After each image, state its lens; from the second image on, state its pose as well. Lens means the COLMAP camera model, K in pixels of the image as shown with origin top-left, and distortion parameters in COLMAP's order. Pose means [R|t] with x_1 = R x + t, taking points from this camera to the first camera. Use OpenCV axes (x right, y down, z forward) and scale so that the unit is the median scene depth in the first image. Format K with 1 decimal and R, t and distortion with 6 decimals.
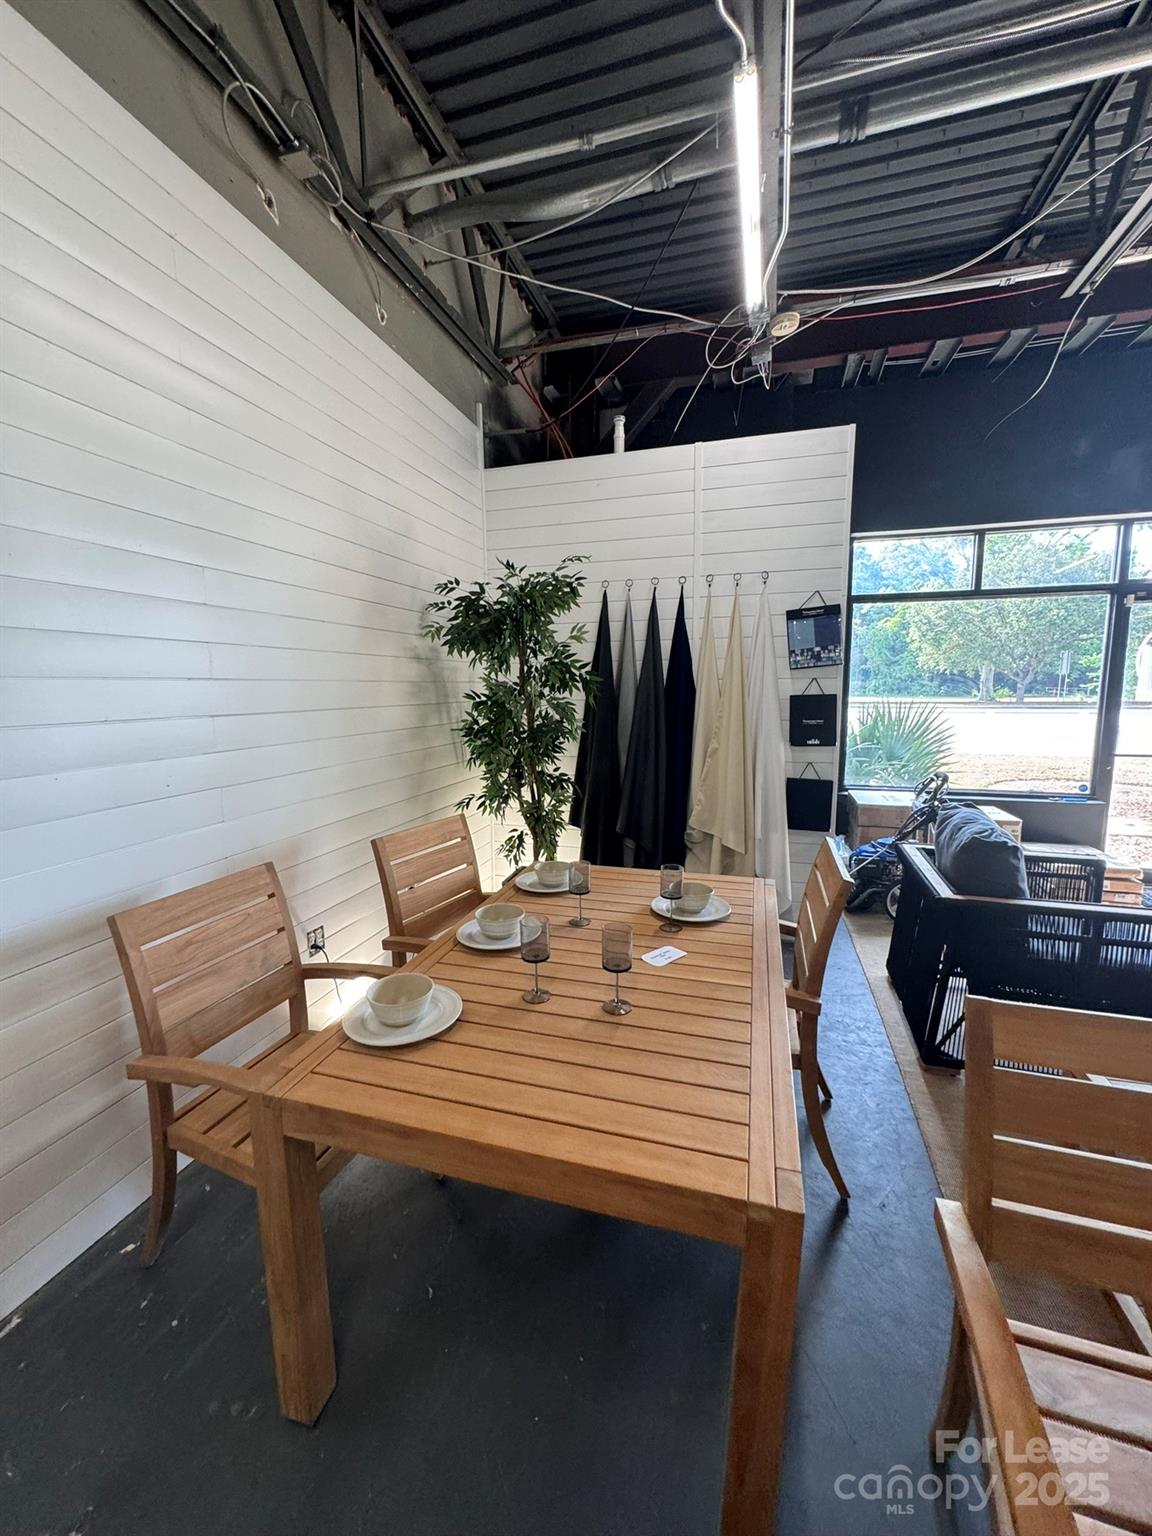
lens RADIAL K [[616.1, 0, 565.8], [0, 616.1, 756.6], [0, 0, 1]] dist [-0.002803, -0.000067]
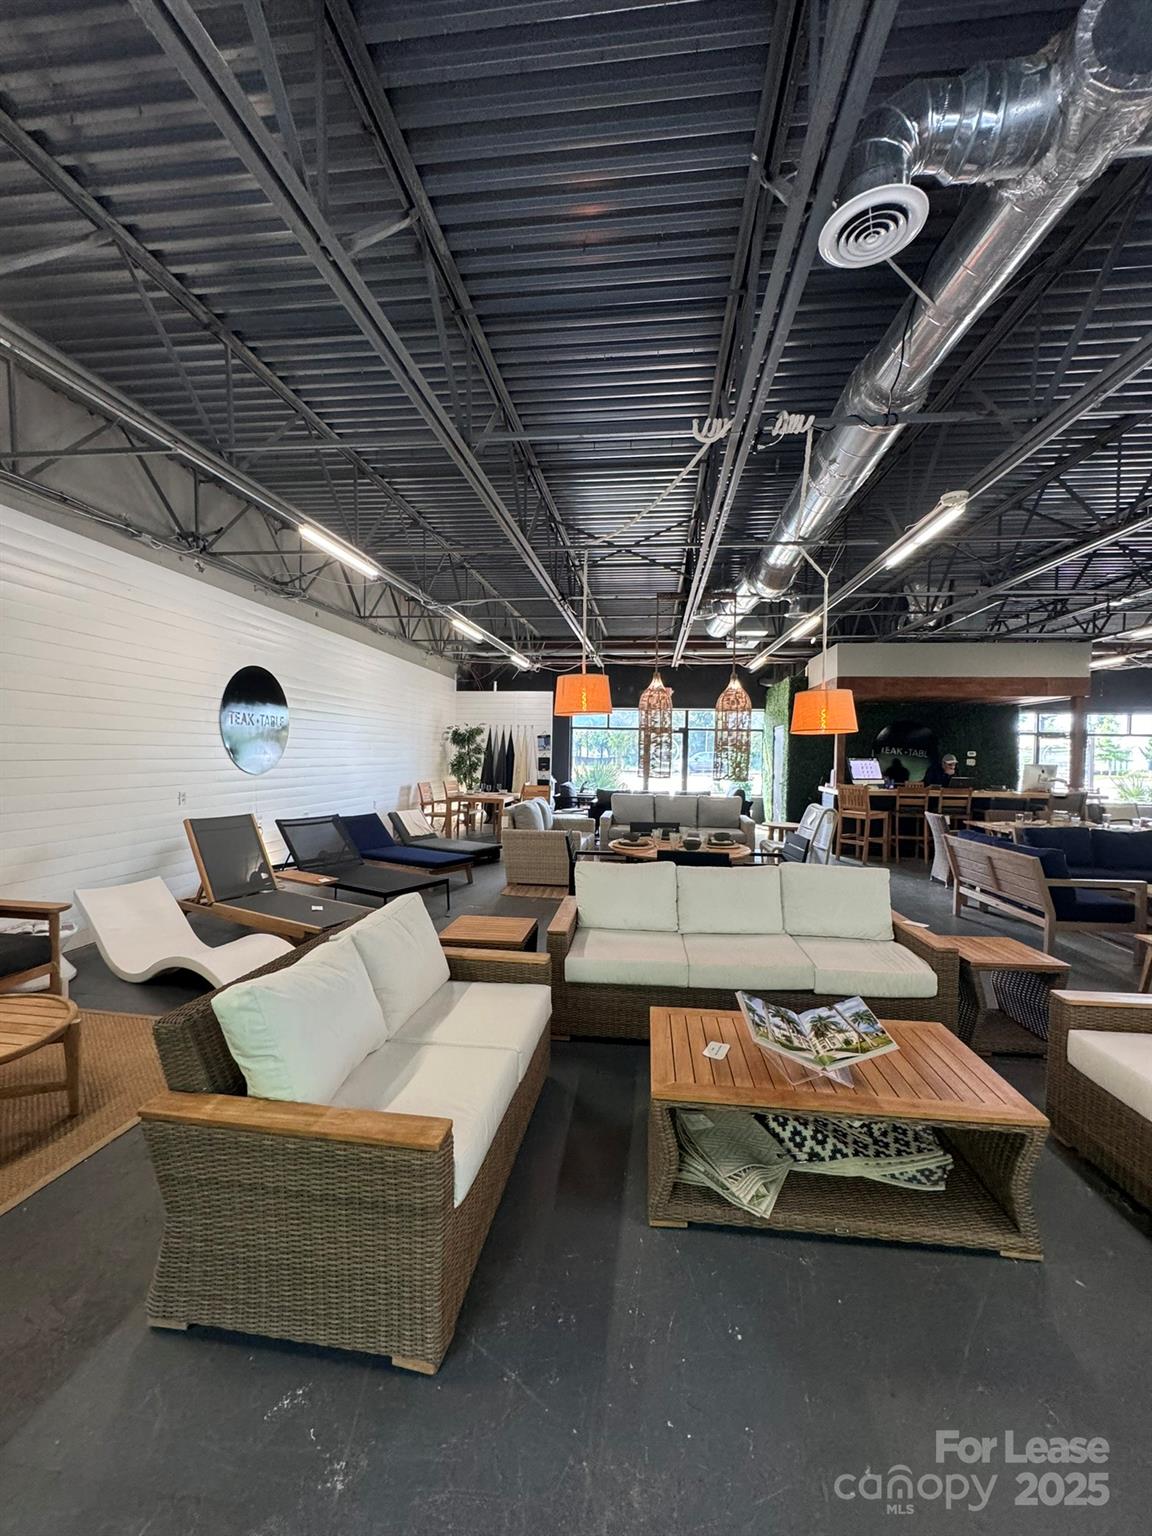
lens RADIAL K [[616.1, 0, 586.0], [0, 616.1, 742.6], [0, 0, 1]] dist [-0.002803, -0.000067]
pose [[0.979196, 0.031254, 0.200494, -0.116184], [-0.005488, 0.991785, -0.127802, 0.295374], [-0.202841, 0.124043, 0.971323, -2.784604]]
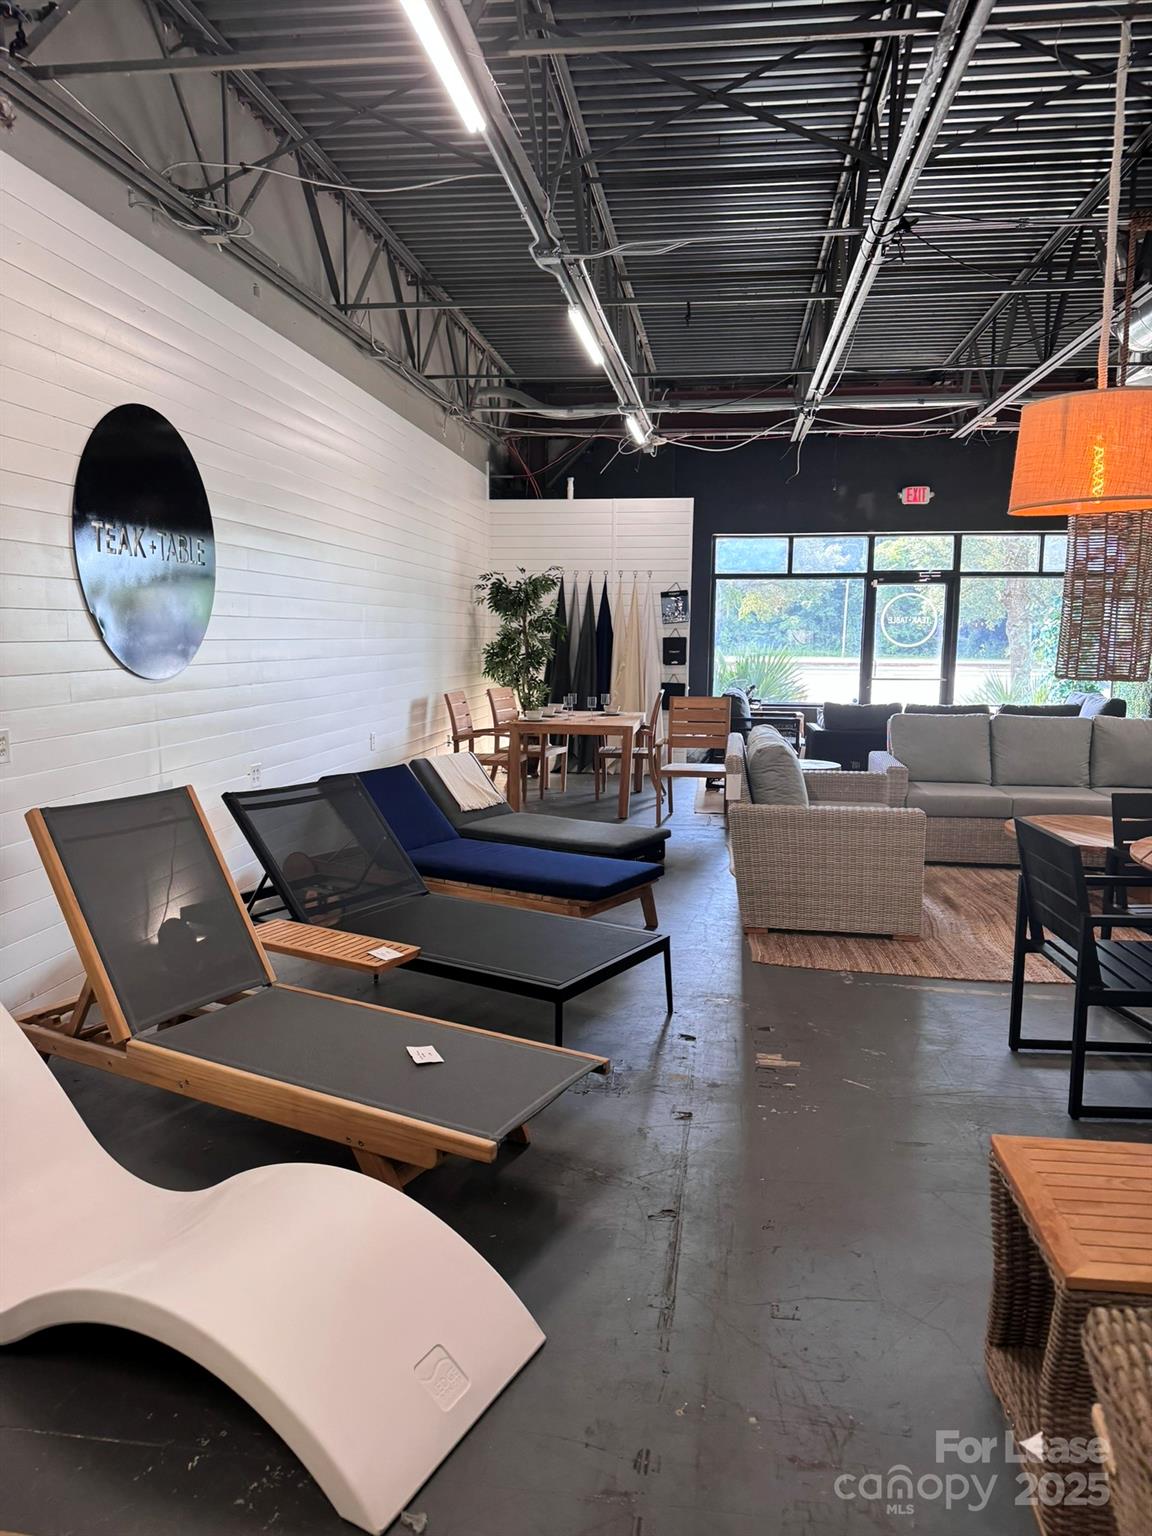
lens RADIAL K [[1081.7, 0, 592.4], [0, 1081.7, 739.5], [0, 0, 1]] dist [0.034794, -0.028911]
pose [[0.982224, -0.000075, 0.187713, -0.455401], [0.002370, 0.999925, -0.012000, 0.245841], [-0.187698, 0.012232, 0.982151, -2.153055]]
